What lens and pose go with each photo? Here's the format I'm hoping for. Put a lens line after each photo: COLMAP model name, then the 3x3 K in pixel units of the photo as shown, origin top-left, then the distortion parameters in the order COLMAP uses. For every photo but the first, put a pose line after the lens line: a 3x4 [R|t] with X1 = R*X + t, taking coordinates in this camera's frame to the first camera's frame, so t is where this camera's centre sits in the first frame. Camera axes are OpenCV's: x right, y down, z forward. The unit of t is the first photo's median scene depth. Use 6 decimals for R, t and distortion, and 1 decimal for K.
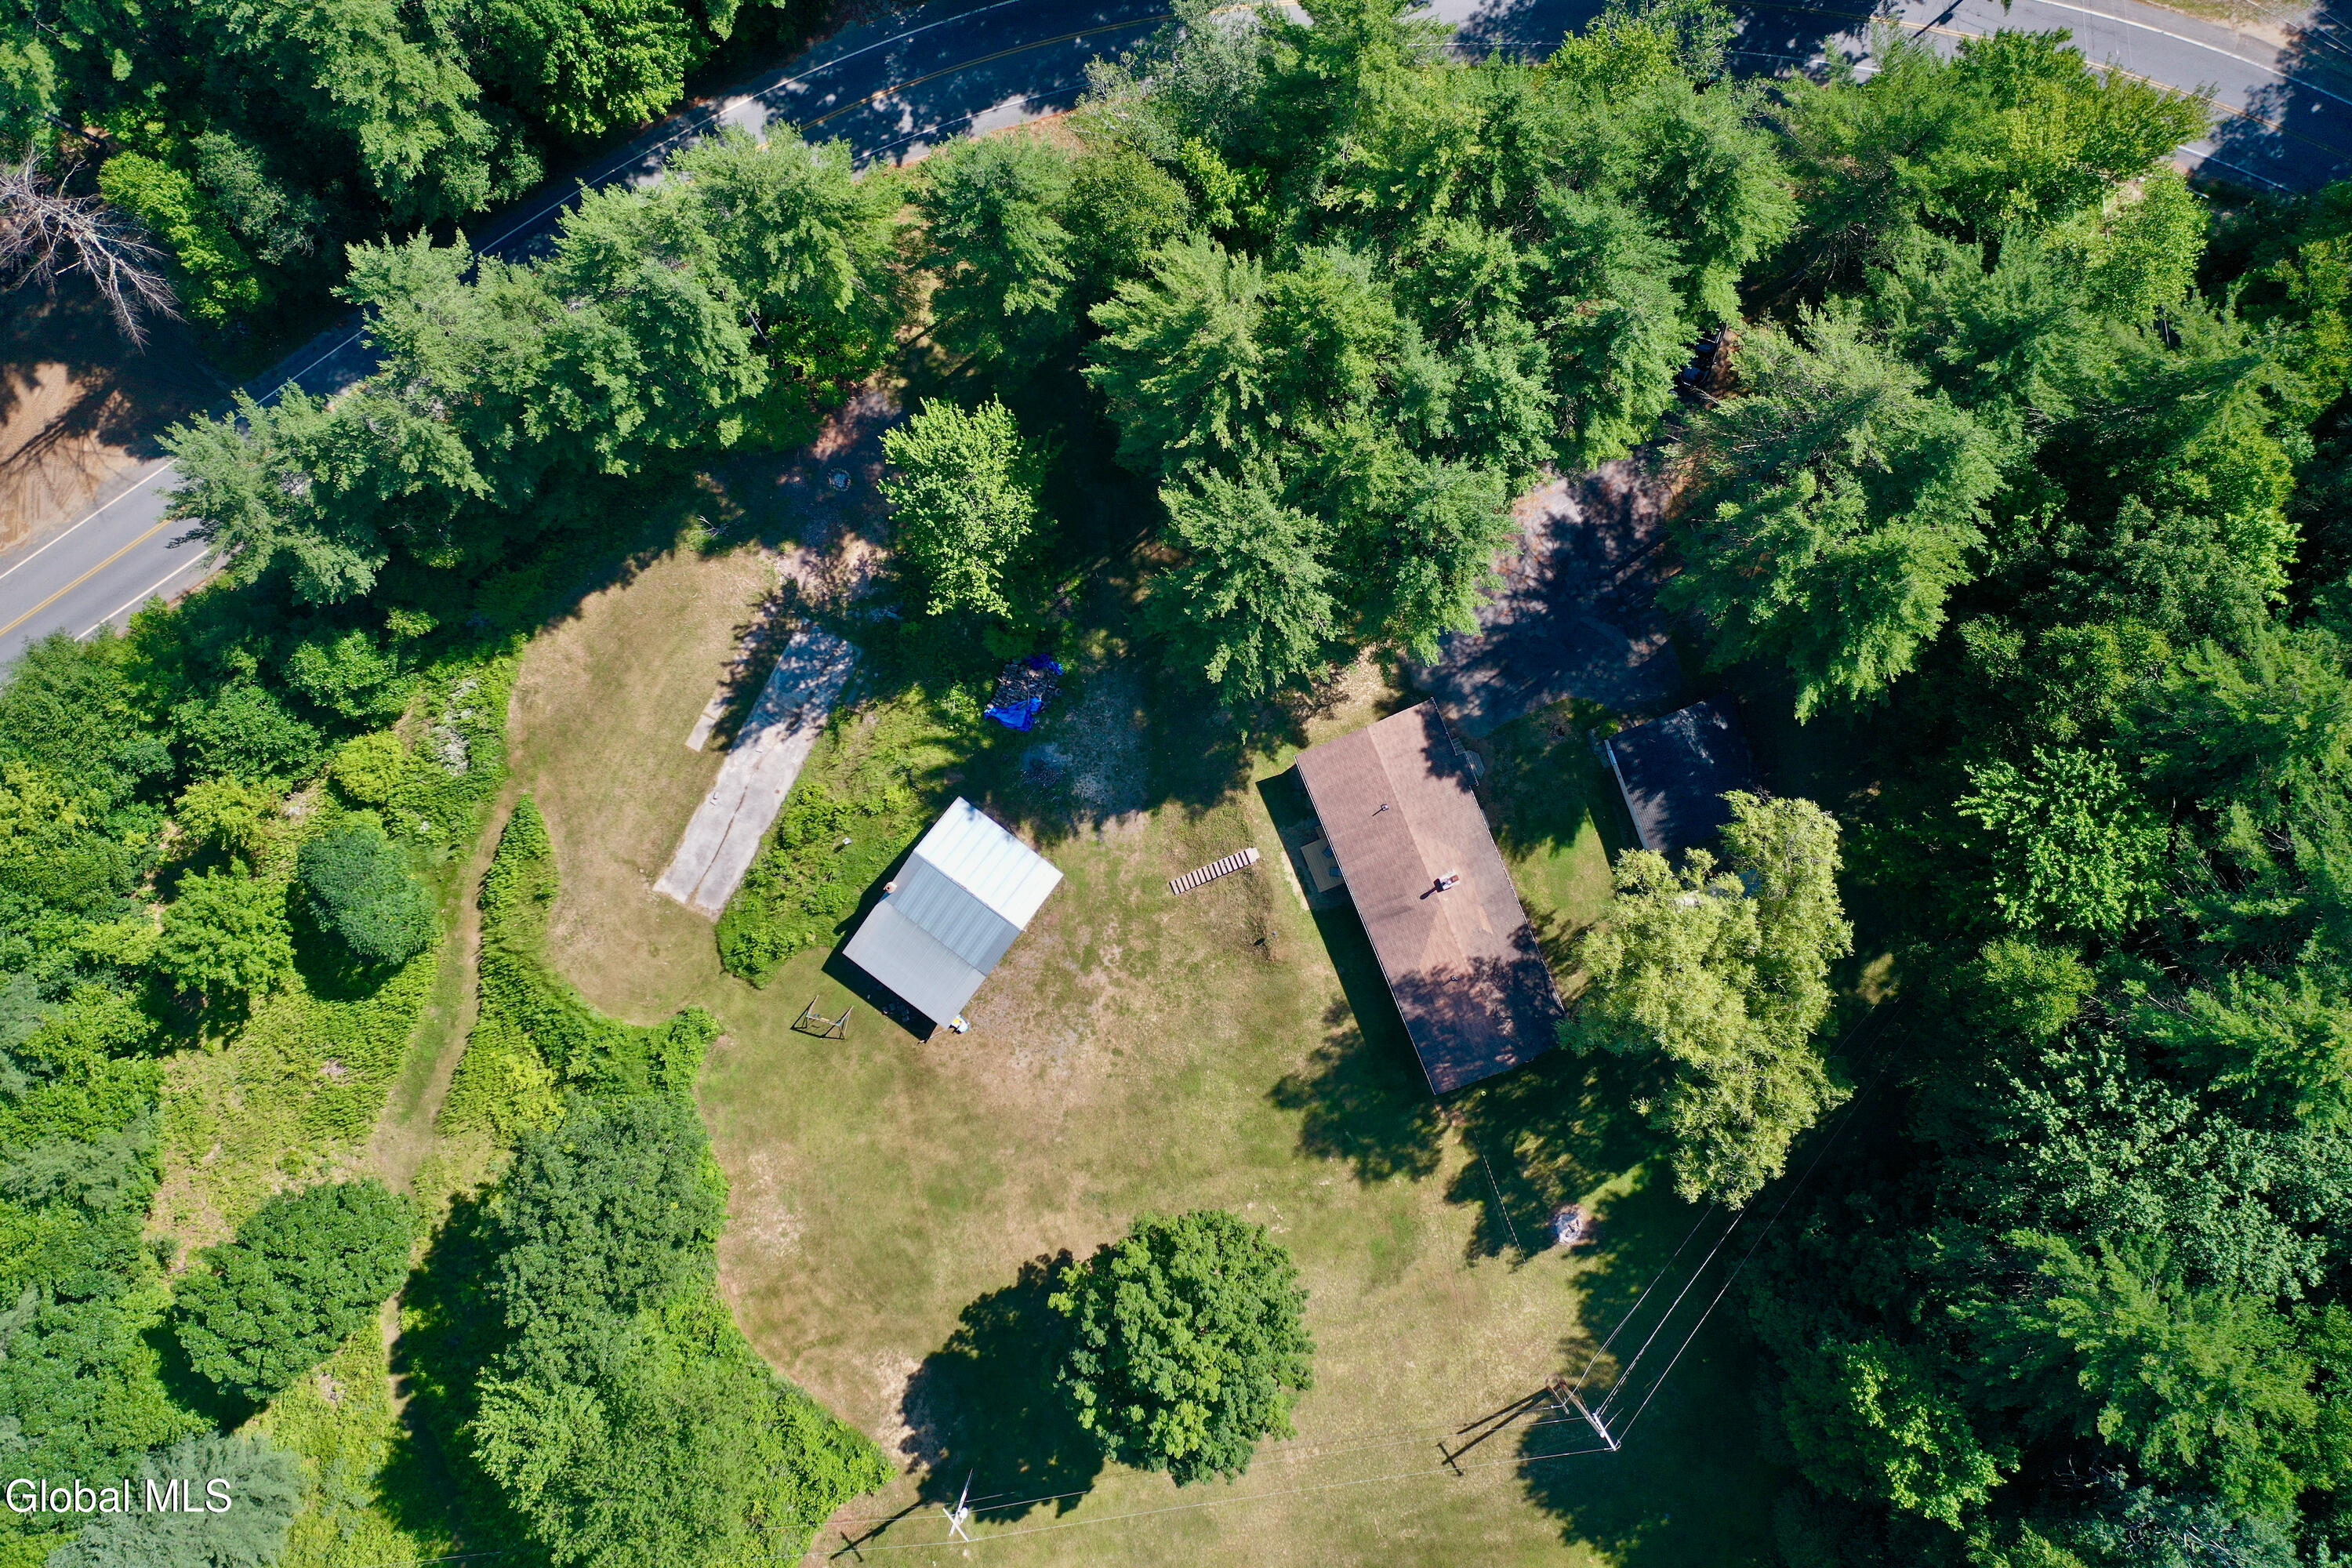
lens RADIAL K [[1872.6, 0, 1118.5], [0, 1872.6, 715.7], [0, 0, 1]] dist [0.033838, -0.008592]
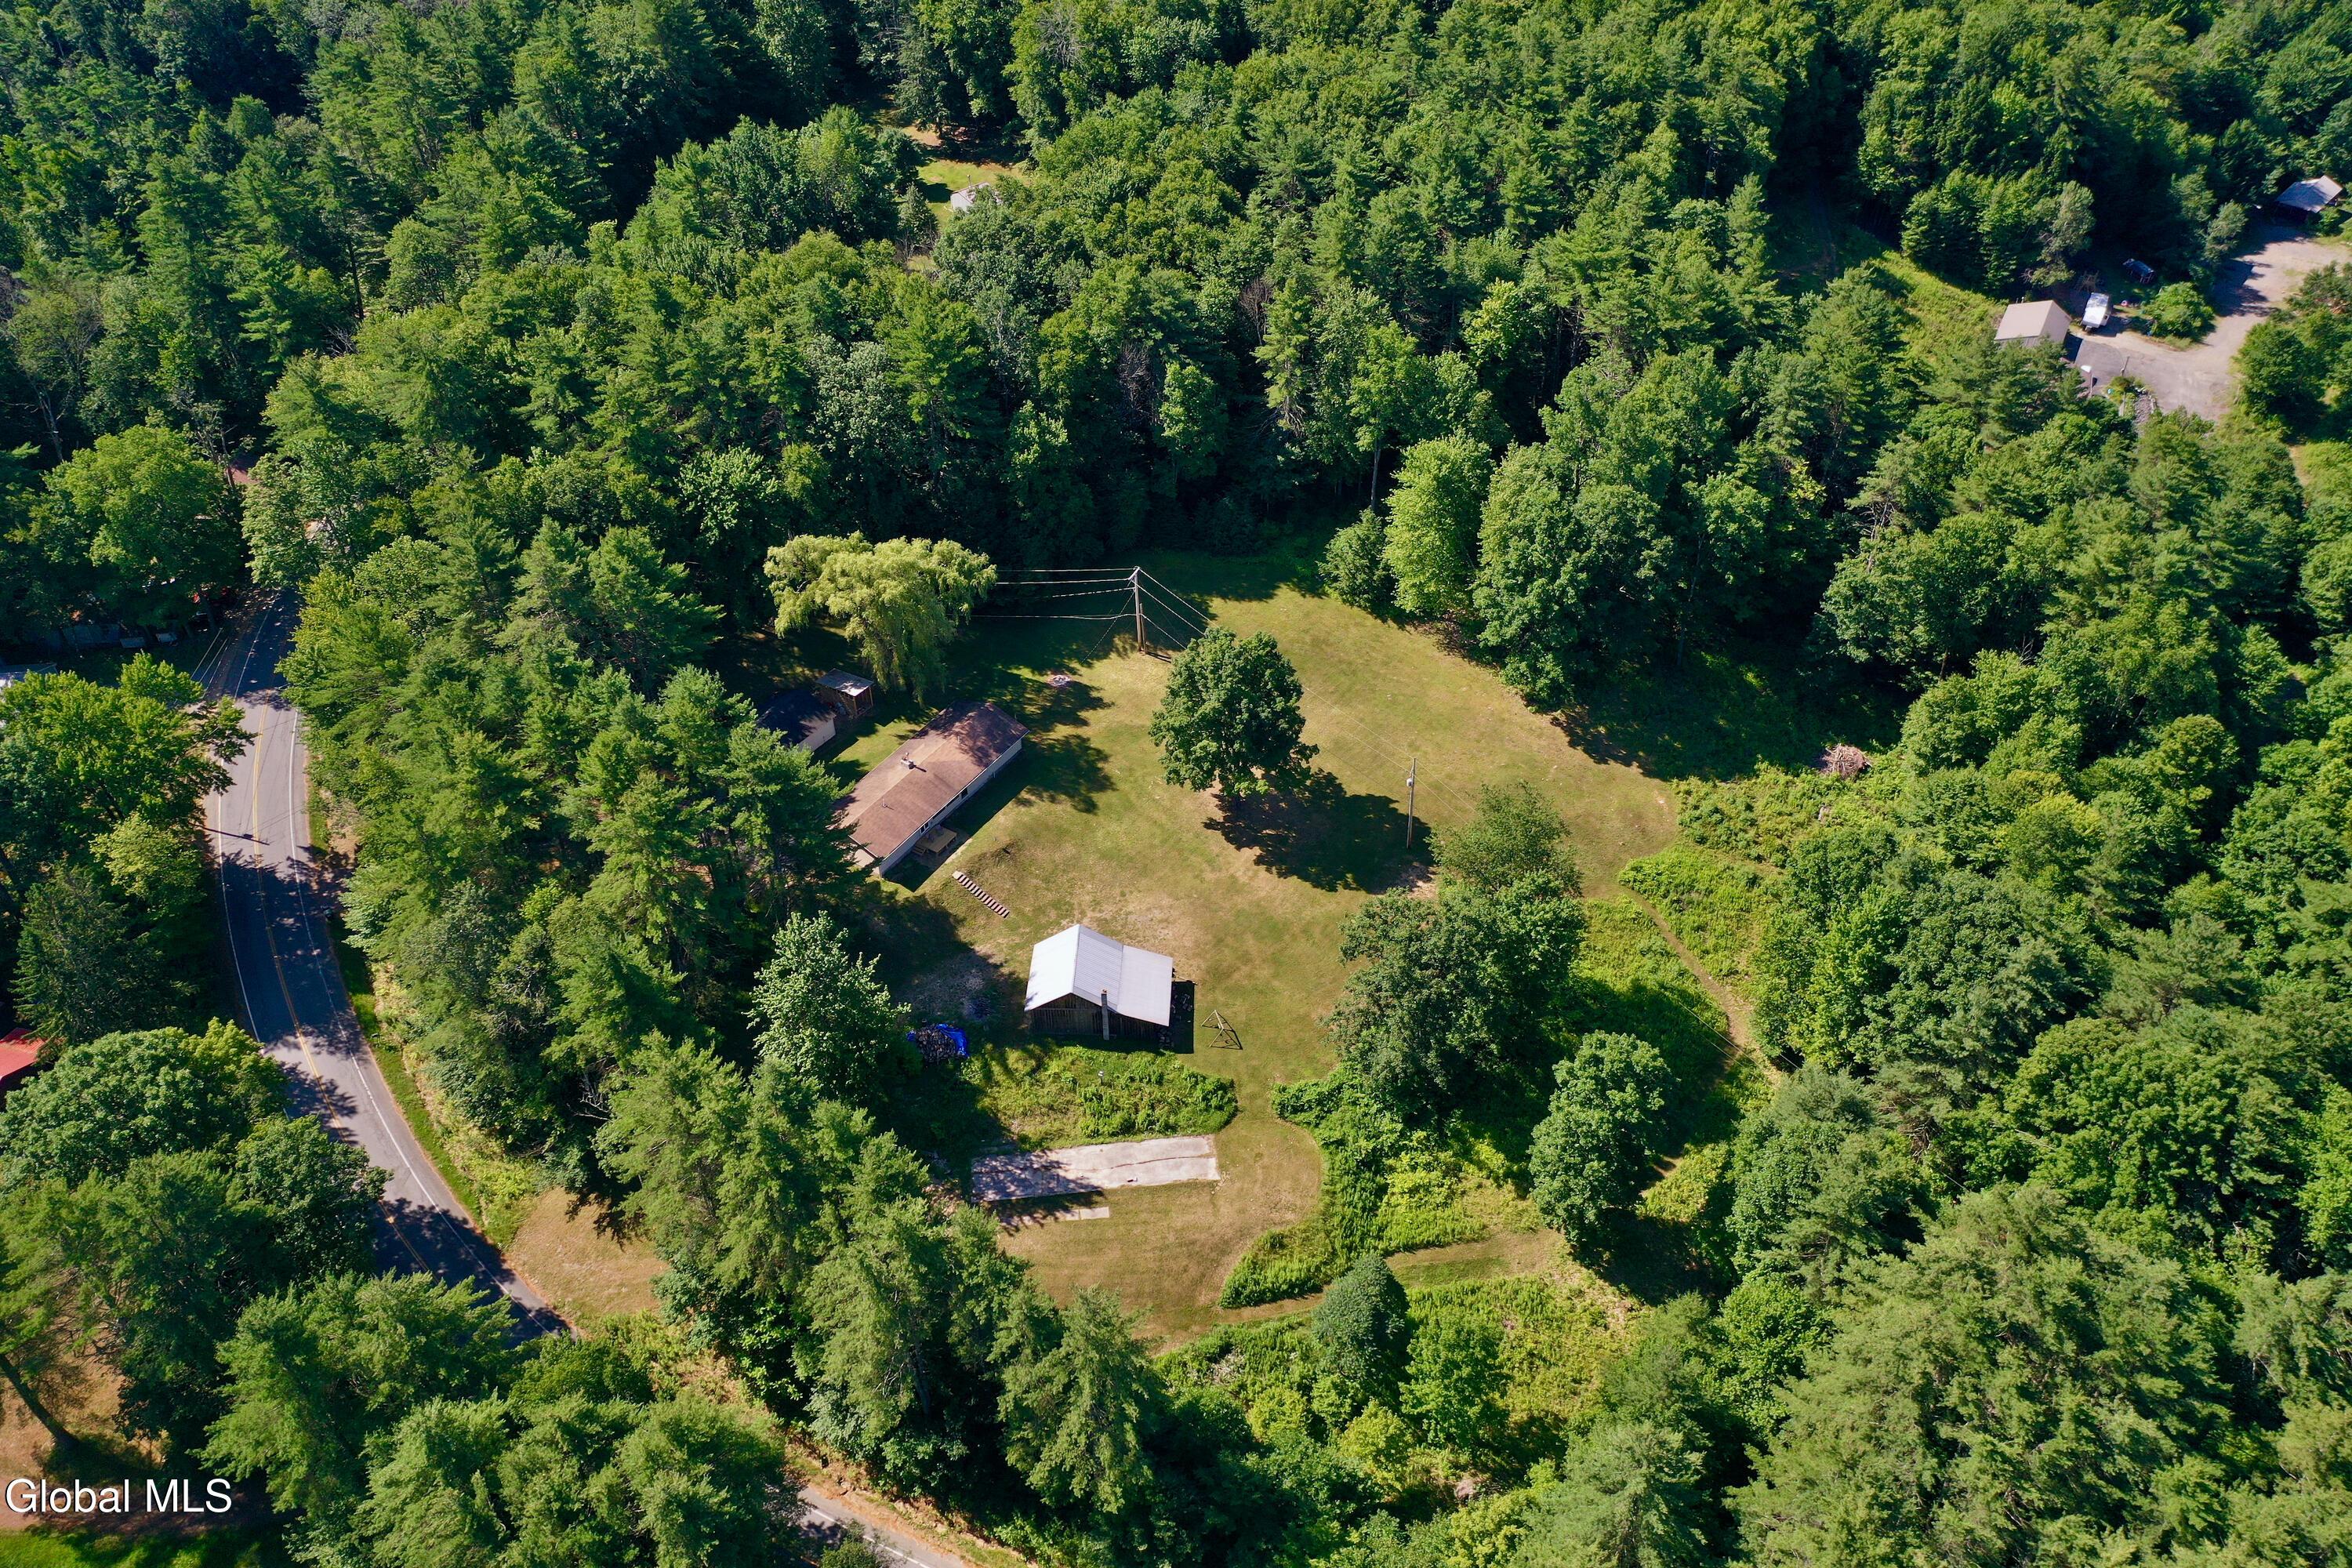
lens RADIAL K [[1872.6, 0, 1118.5], [0, 1872.6, 715.7], [0, 0, 1]] dist [0.033838, -0.008592]
pose [[-0.548761, -0.542918, 0.635689, -0.843937], [0.835371, -0.327143, 0.441738, -0.419638], [-0.031866, 0.773445, 0.633062, -0.013234]]
